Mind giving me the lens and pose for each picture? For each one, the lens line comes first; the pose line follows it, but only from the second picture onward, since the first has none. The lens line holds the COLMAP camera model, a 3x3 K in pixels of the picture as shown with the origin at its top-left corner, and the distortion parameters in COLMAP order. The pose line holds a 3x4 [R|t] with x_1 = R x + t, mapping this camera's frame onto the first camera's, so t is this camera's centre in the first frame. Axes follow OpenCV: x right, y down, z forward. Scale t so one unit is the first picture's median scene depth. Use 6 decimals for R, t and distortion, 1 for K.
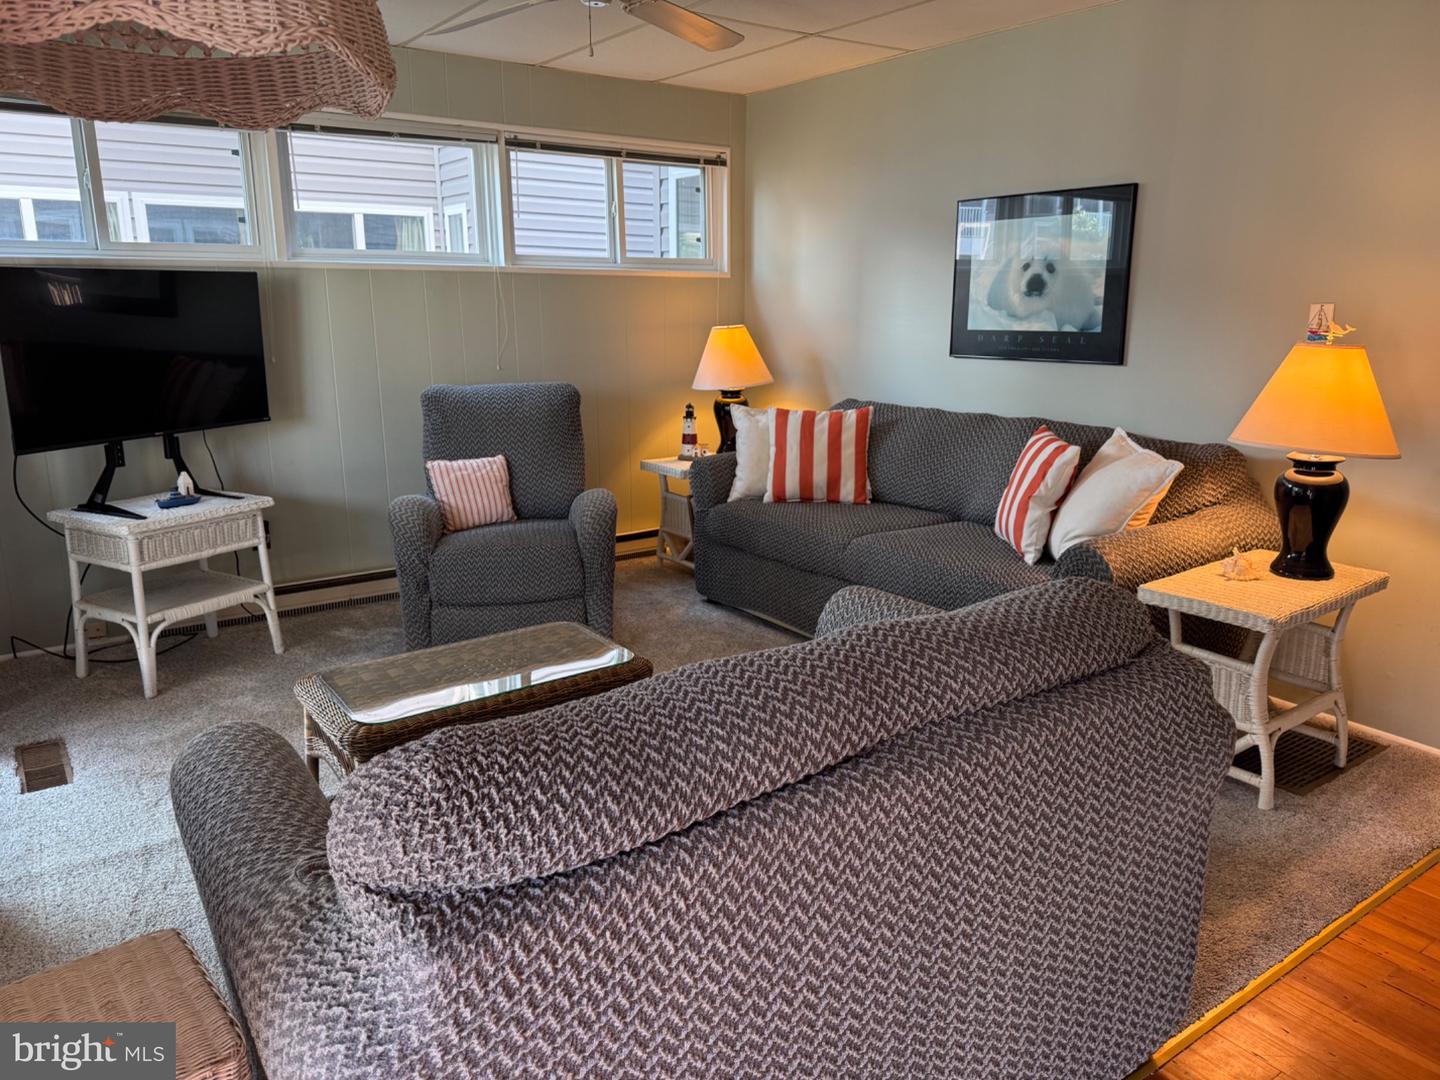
lens RADIAL K [[1007.3, 0, 720.0], [0, 1007.3, 540.0], [0, 0, 1]] dist [0.104323, -0.148887]
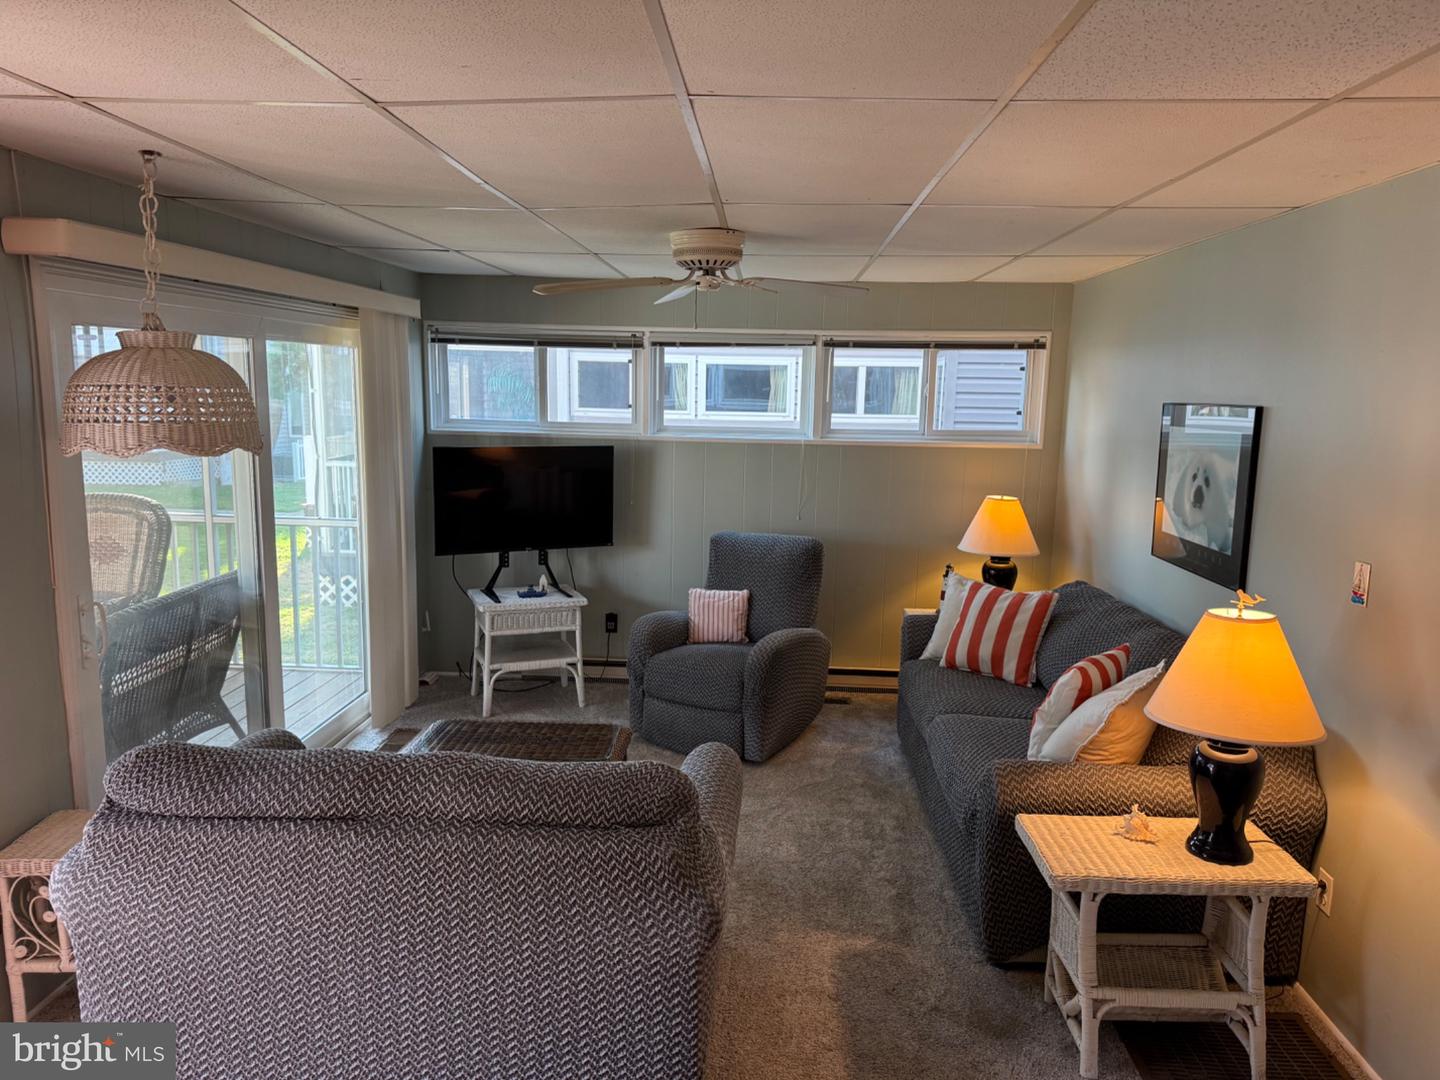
lens RADIAL K [[1007.3, 0, 720.0], [0, 1007.3, 540.0], [0, 0, 1]] dist [0.104323, -0.148887]
pose [[0.775734, 0.110689, -0.621276, 0.557153], [-0.165291, 0.985765, -0.030757, -0.104794], [0.609028, 0.126551, 0.782988, -0.022395]]
